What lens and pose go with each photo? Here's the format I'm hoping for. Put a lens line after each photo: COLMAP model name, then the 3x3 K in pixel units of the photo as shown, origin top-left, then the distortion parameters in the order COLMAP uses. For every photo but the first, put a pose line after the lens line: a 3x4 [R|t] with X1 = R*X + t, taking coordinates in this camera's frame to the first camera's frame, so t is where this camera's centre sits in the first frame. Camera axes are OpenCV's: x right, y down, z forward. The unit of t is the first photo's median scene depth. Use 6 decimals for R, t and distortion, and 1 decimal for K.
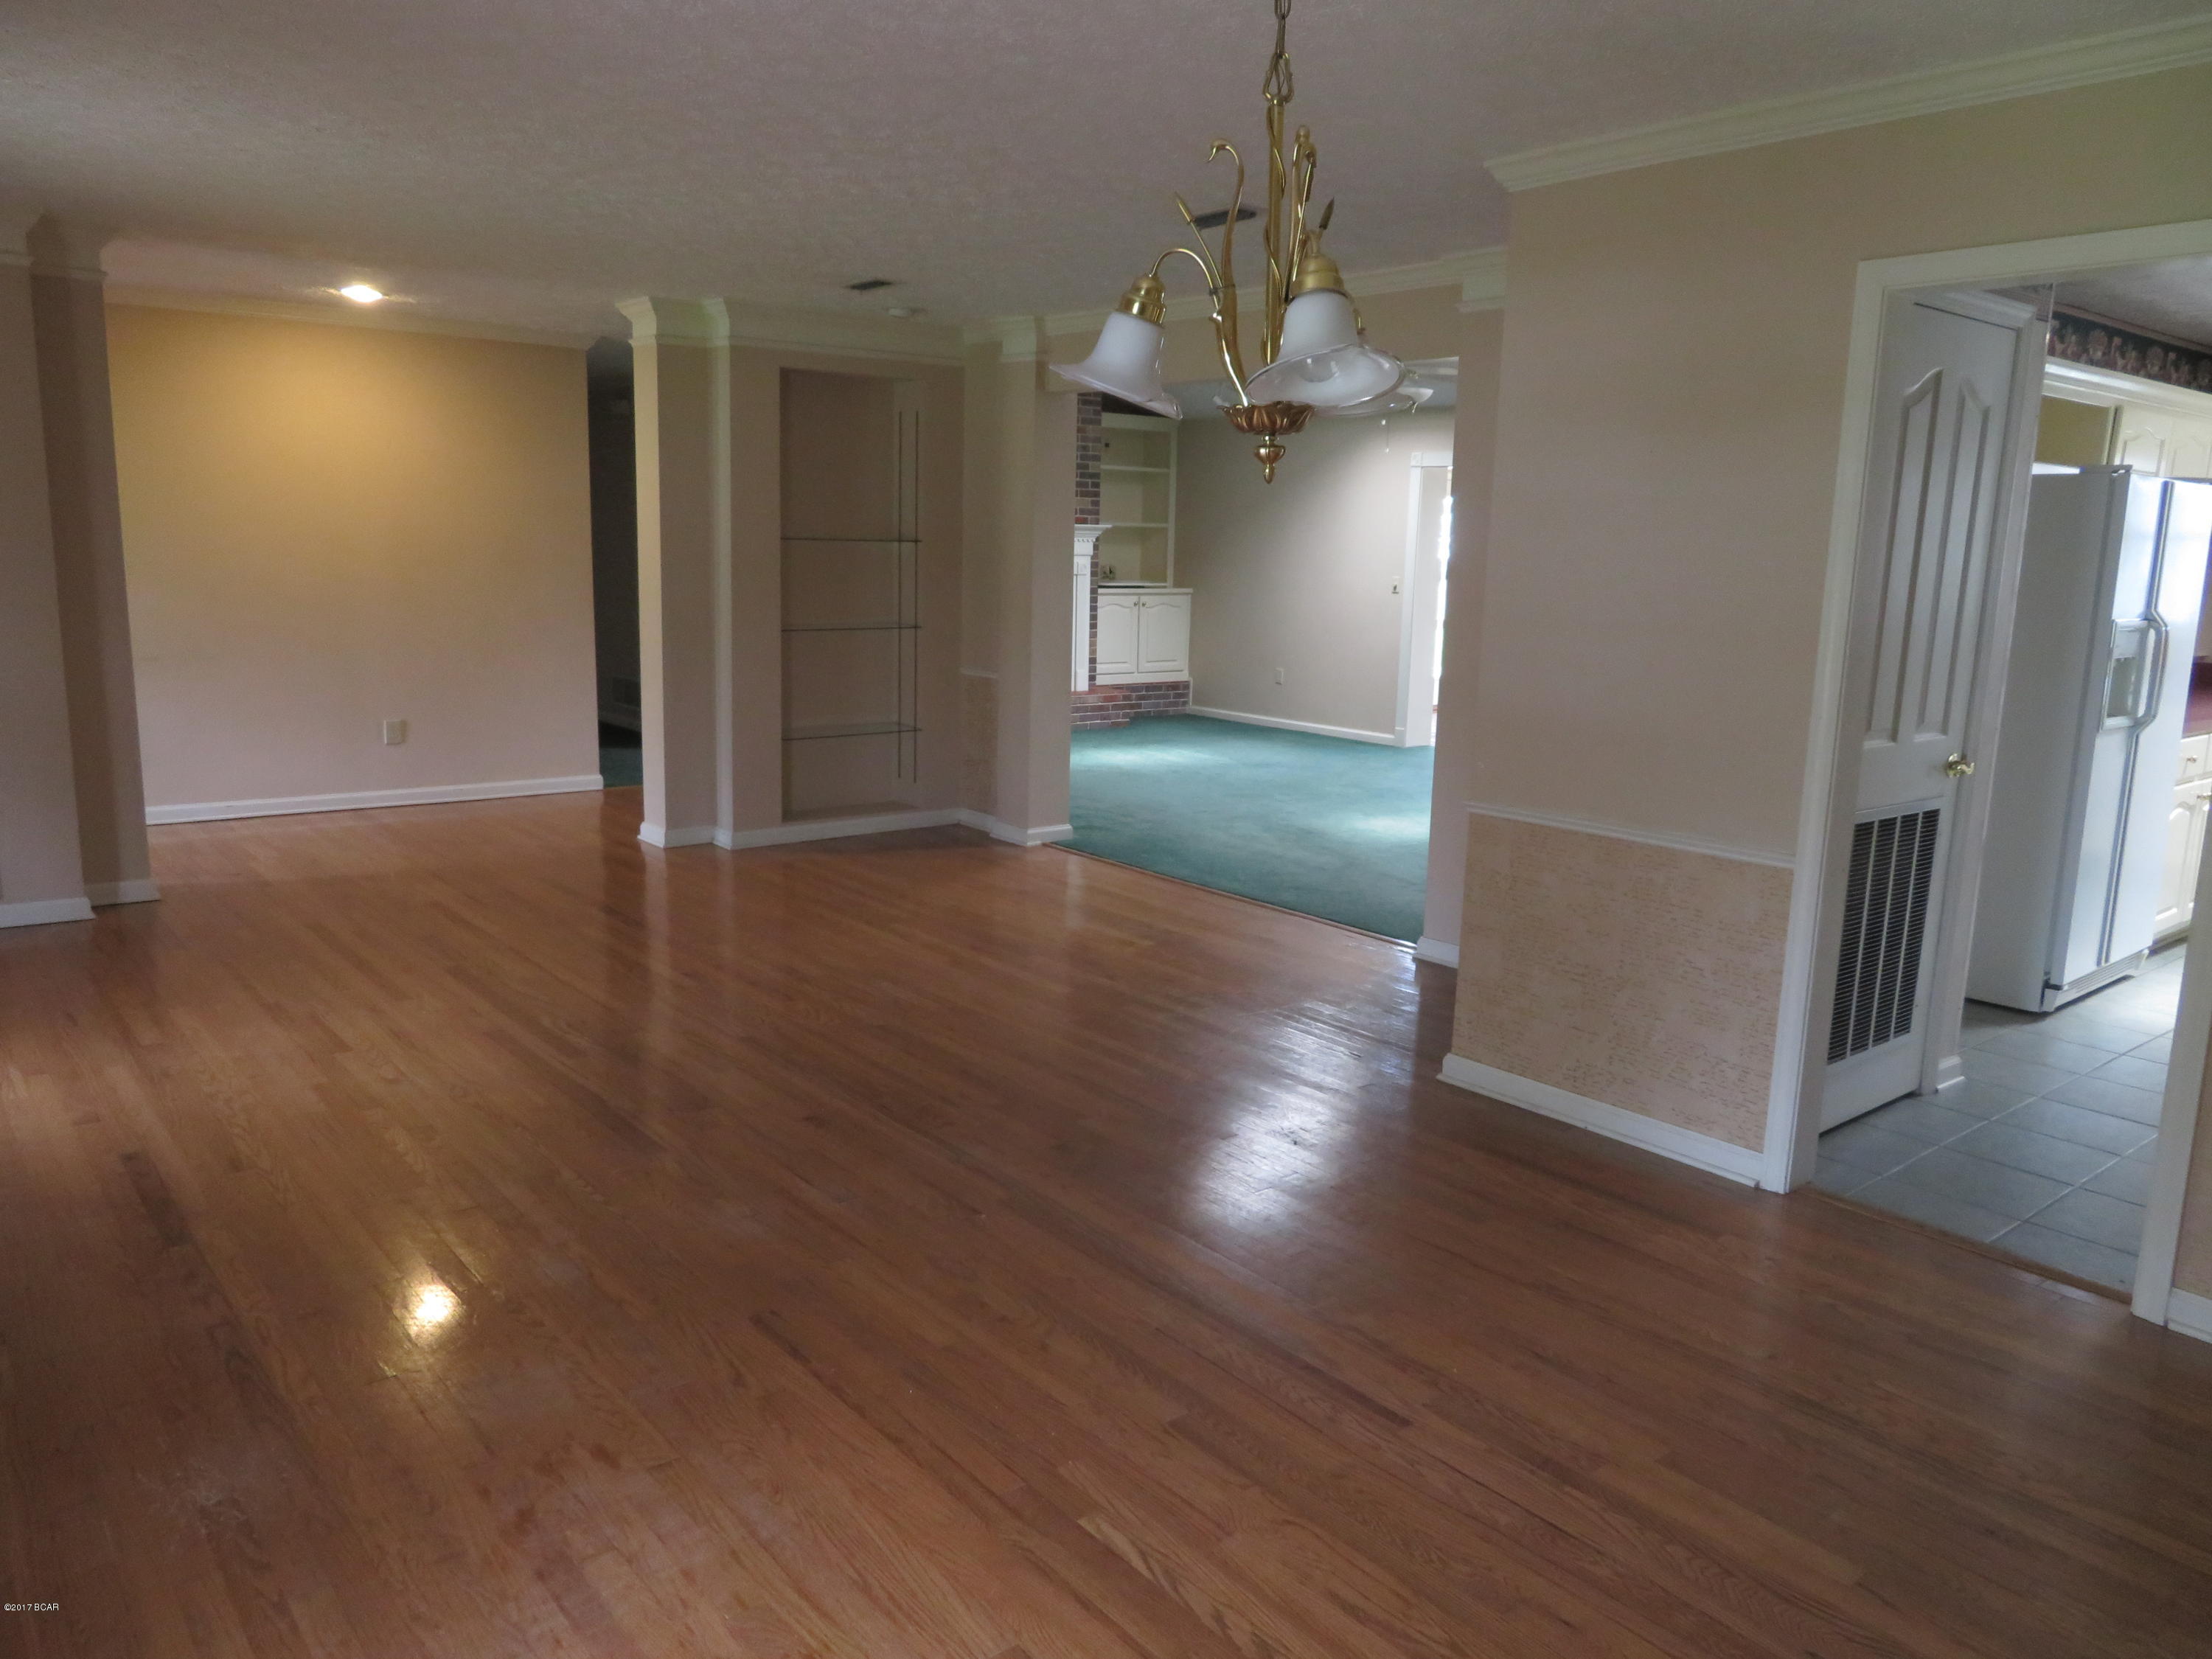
lens RADIAL K [[1575.5, 0, 1105.7], [0, 1575.5, 834.7], [0, 0, 1]] dist [-0.013652, 0.010081]
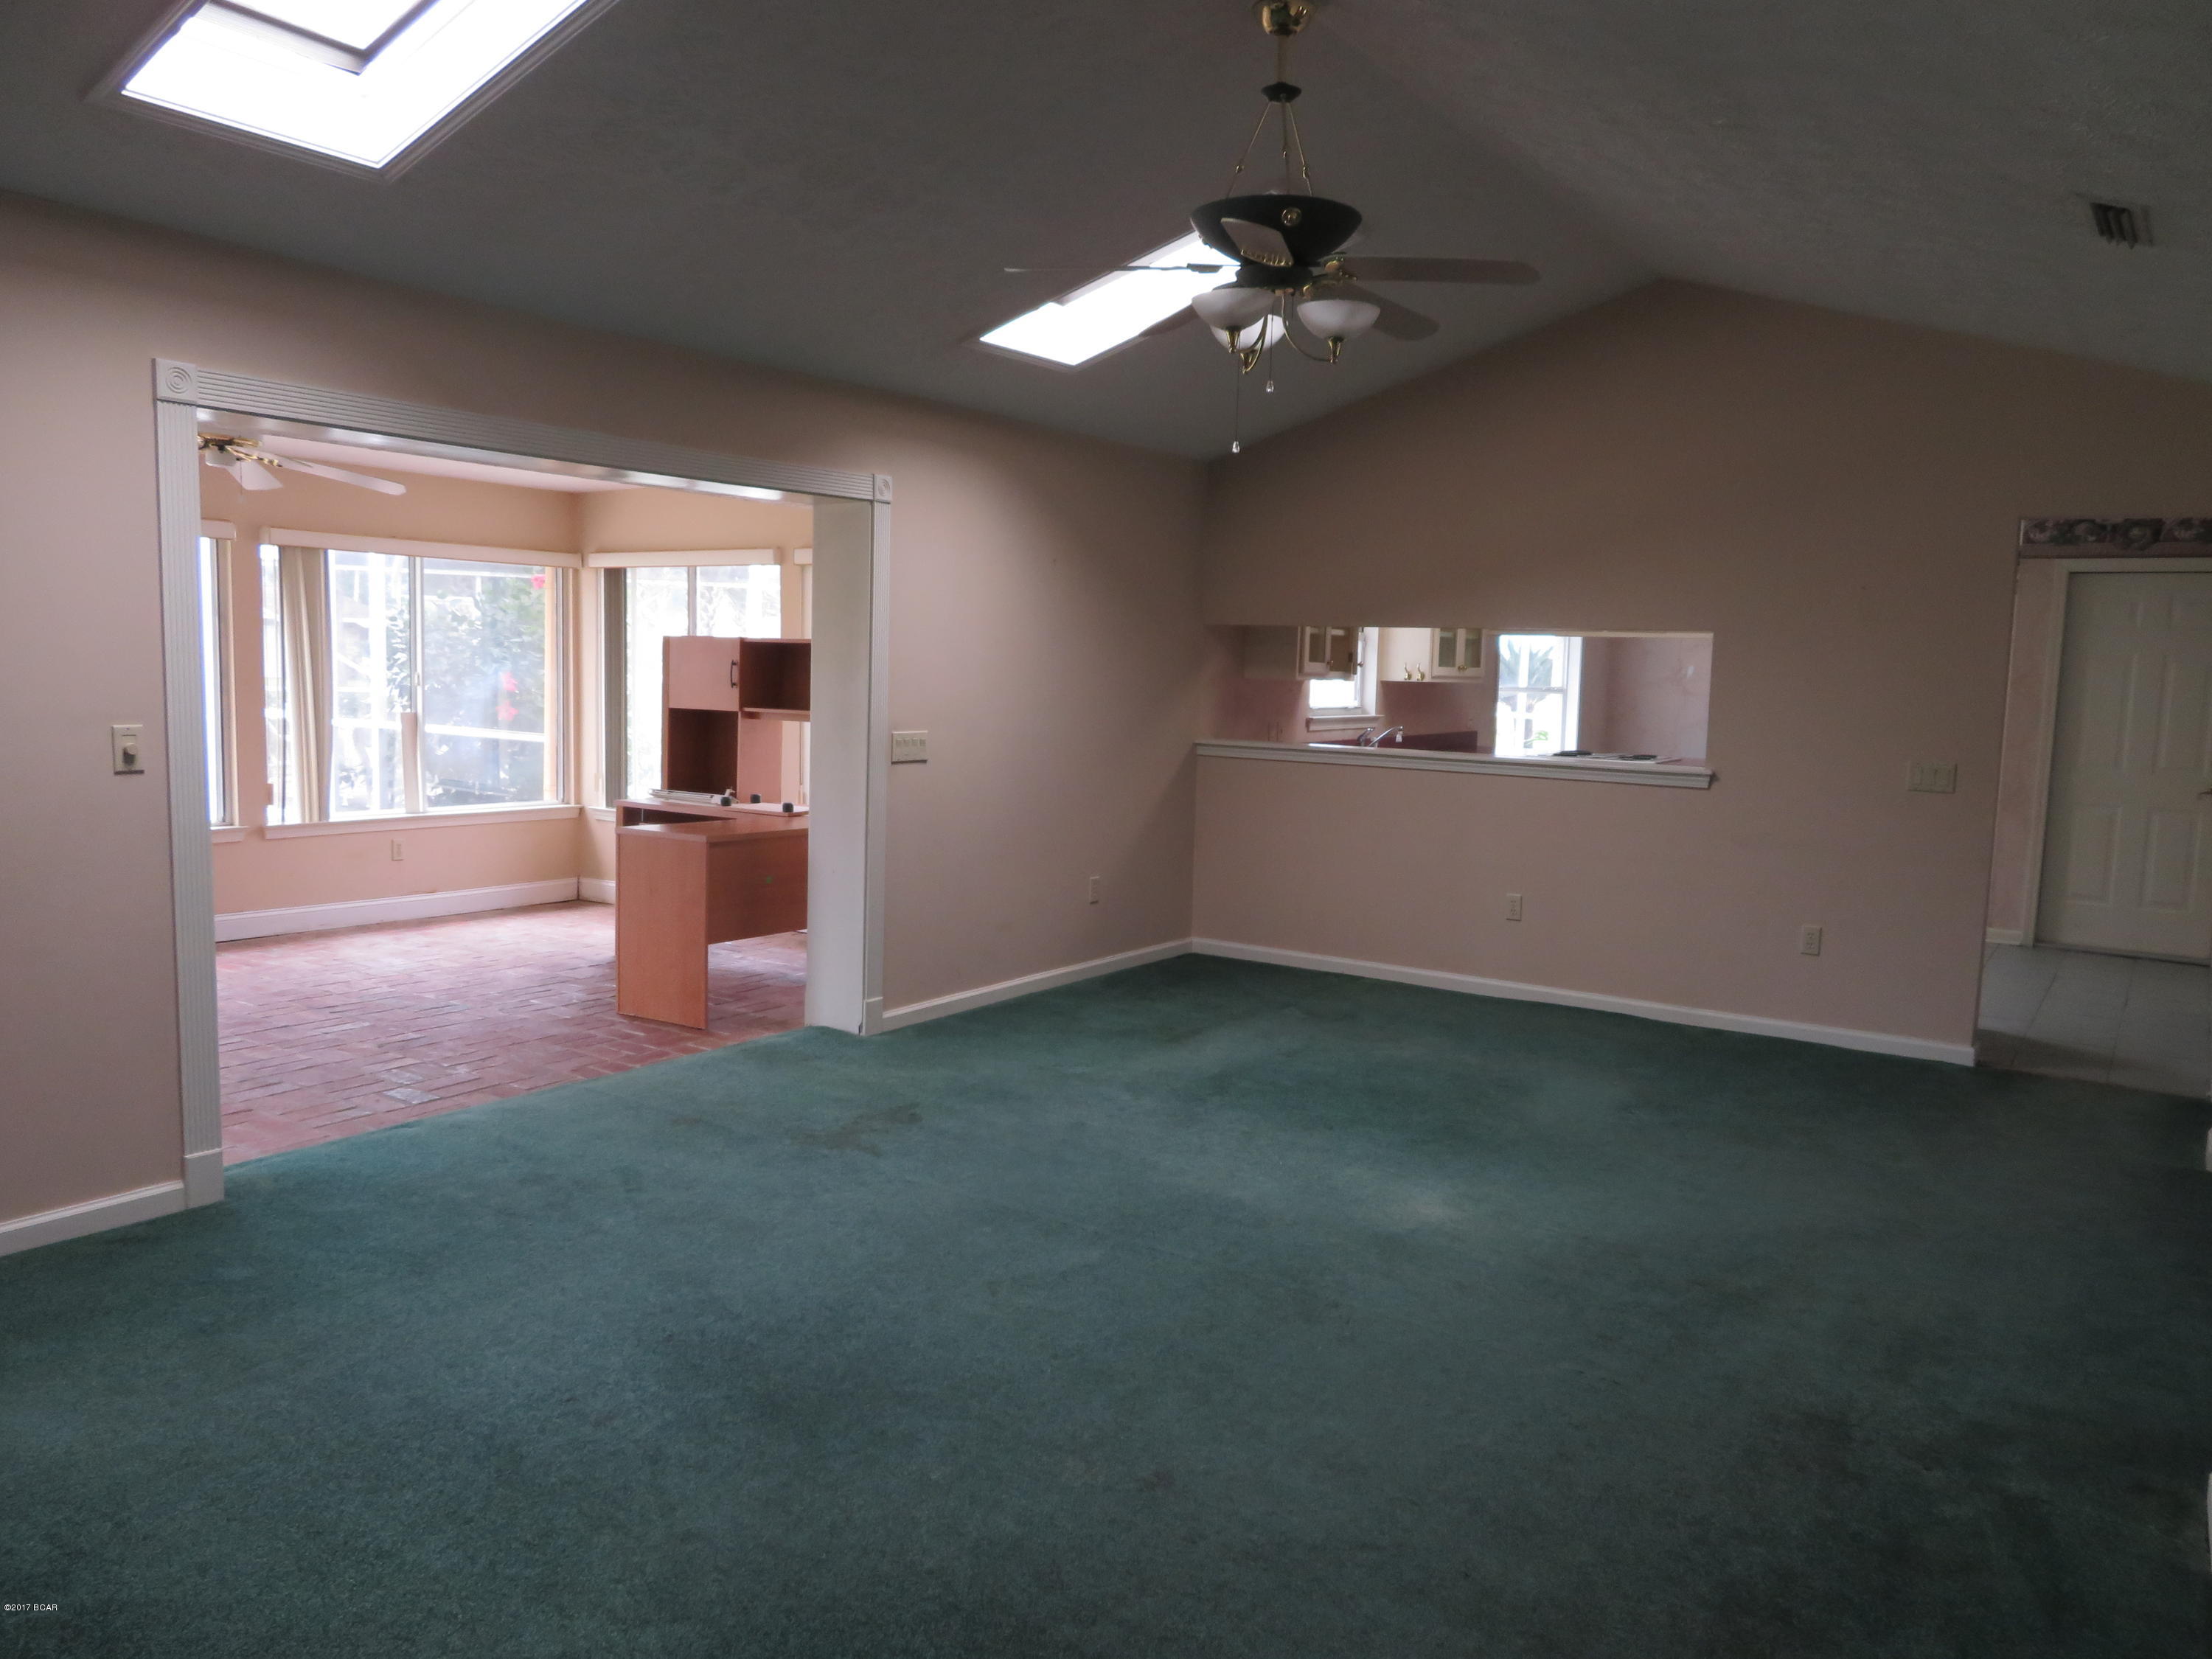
lens RADIAL K [[1575.5, 0, 1095.6], [0, 1575.5, 824.2], [0, 0, 1]] dist [-0.013652, 0.010081]
pose [[-0.267707, -0.135960, 0.953860, -0.186872], [0.146135, 0.972811, 0.179675, -0.170878], [-0.952354, 0.187492, -0.240560, 0.878025]]
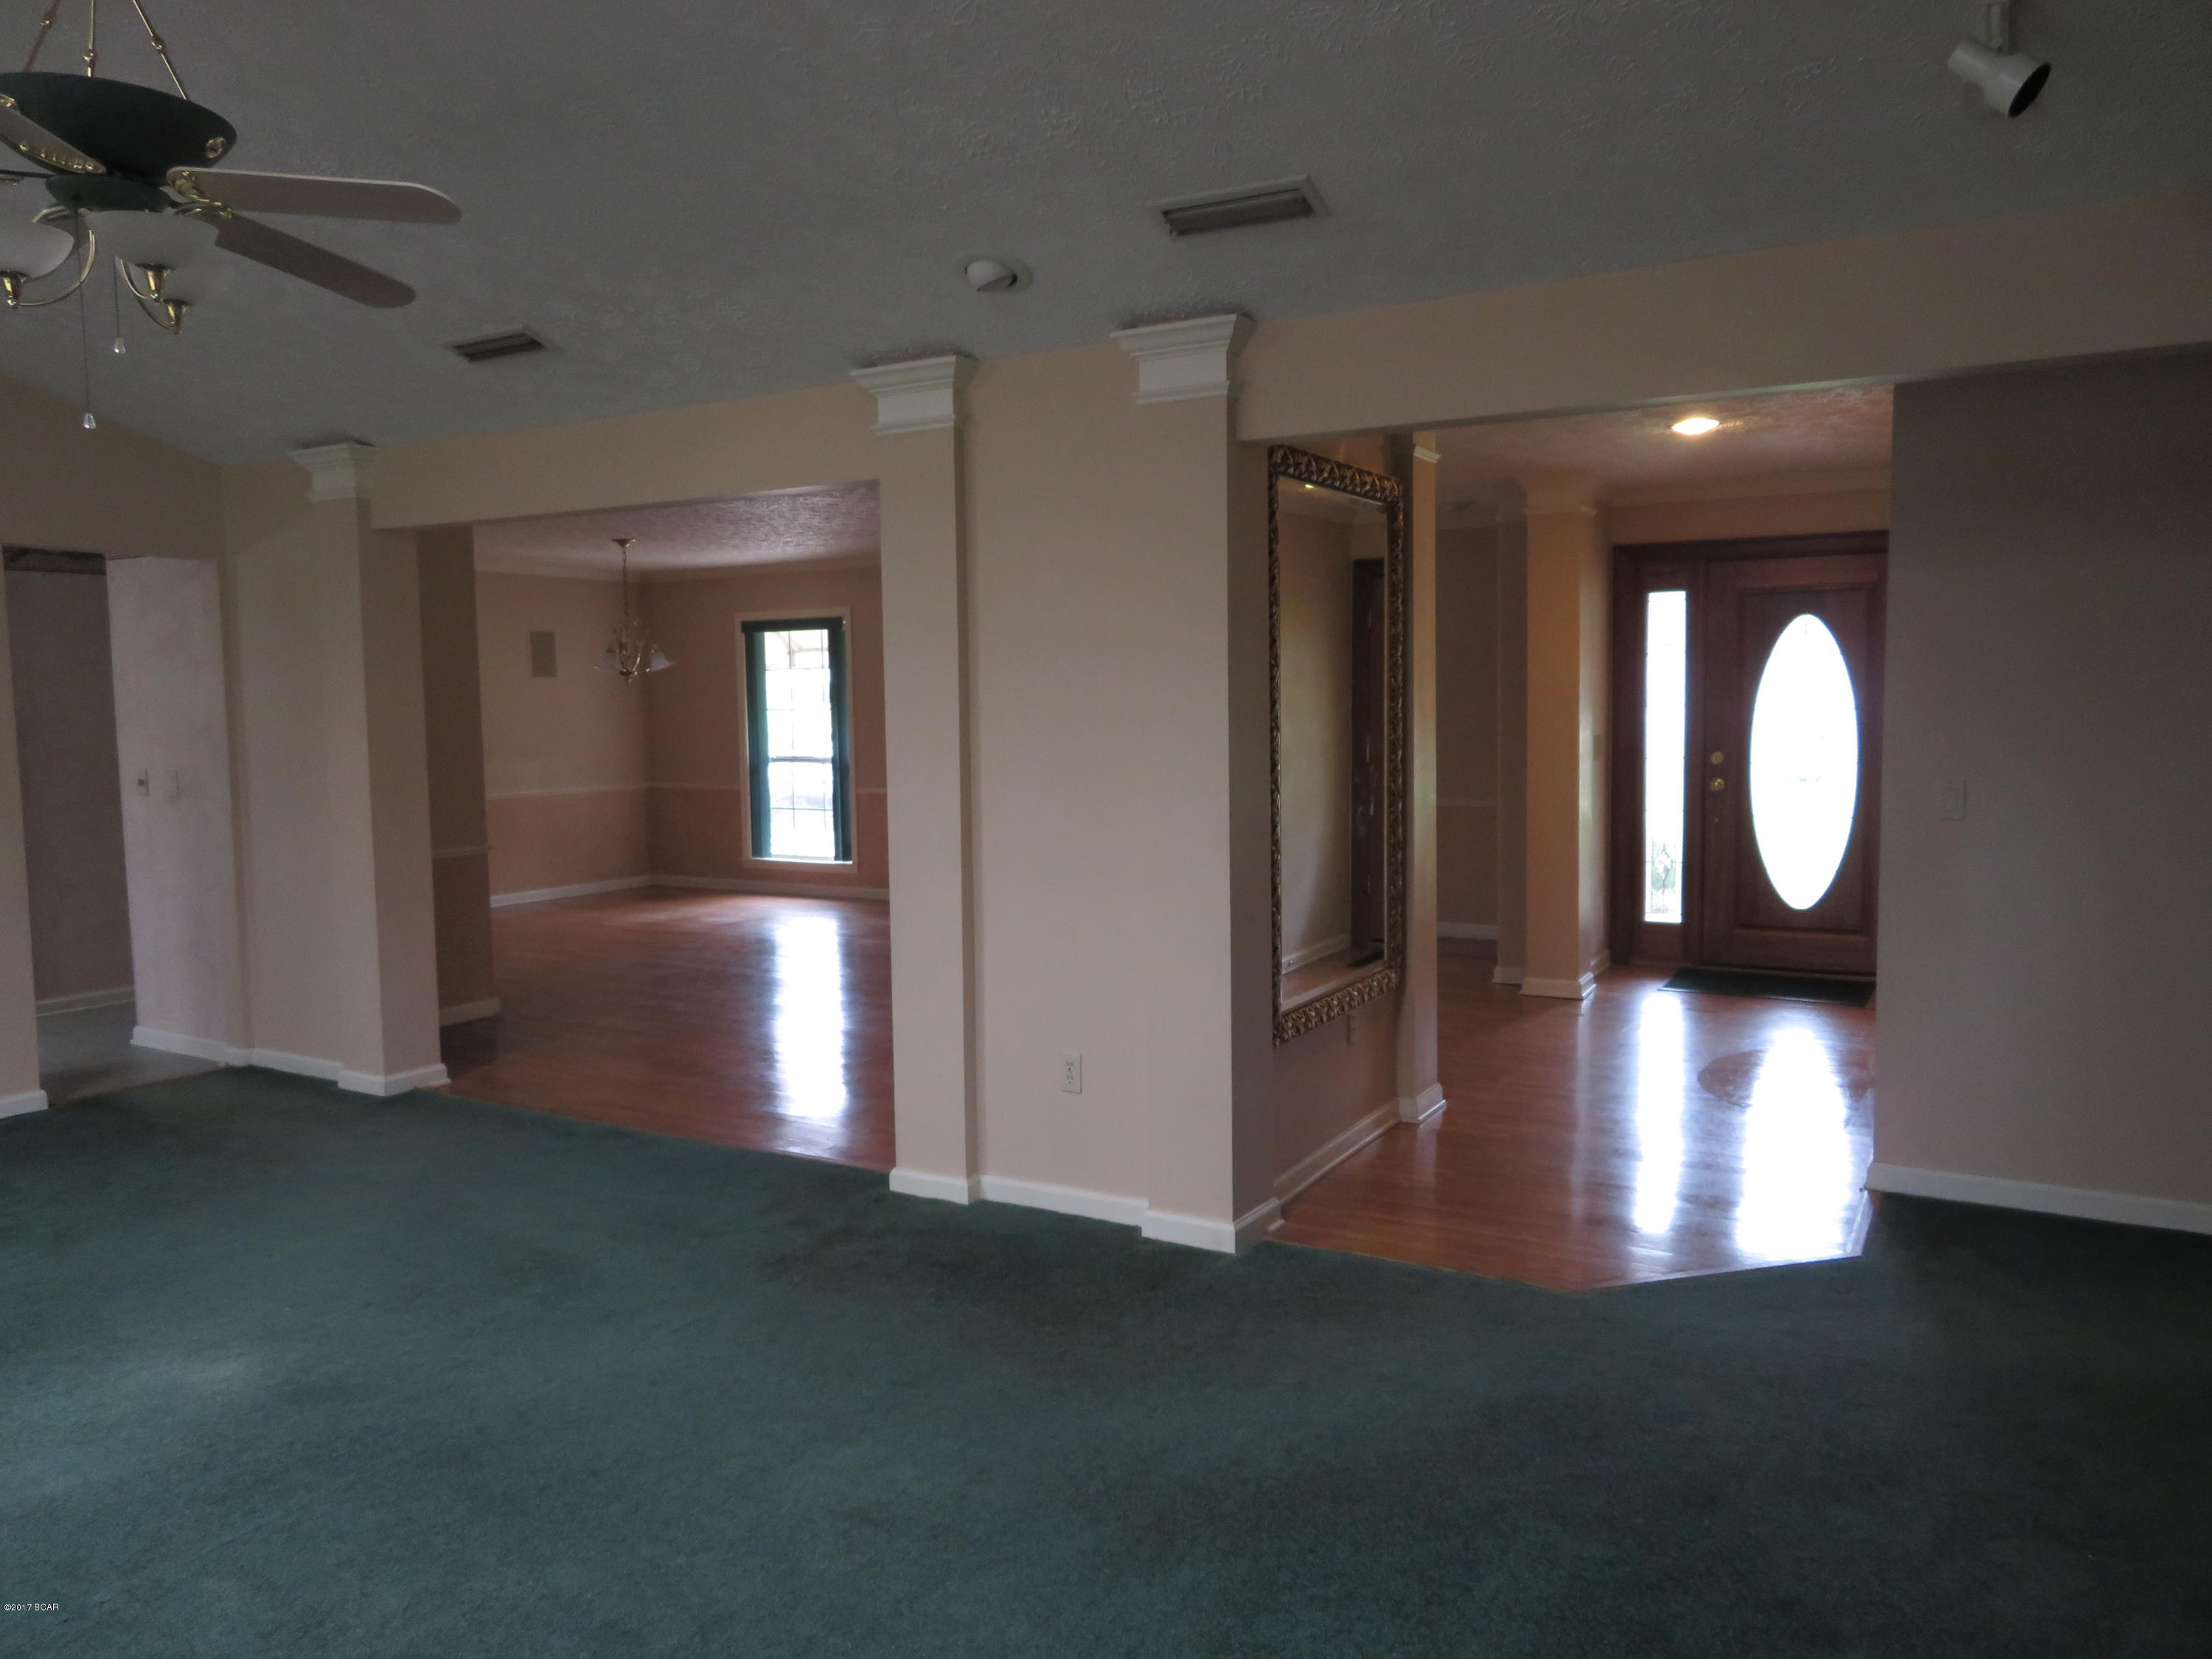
lens RADIAL K [[1575.5, 0, 1102.8], [0, 1575.5, 836.3], [0, 0, 1]] dist [-0.013652, 0.010081]
pose [[-0.935536, 0.017165, -0.352813, 0.077991], [-0.078772, 0.963527, 0.255754, -0.196901], [0.344335, 0.267059, -0.900063, 1.037601]]
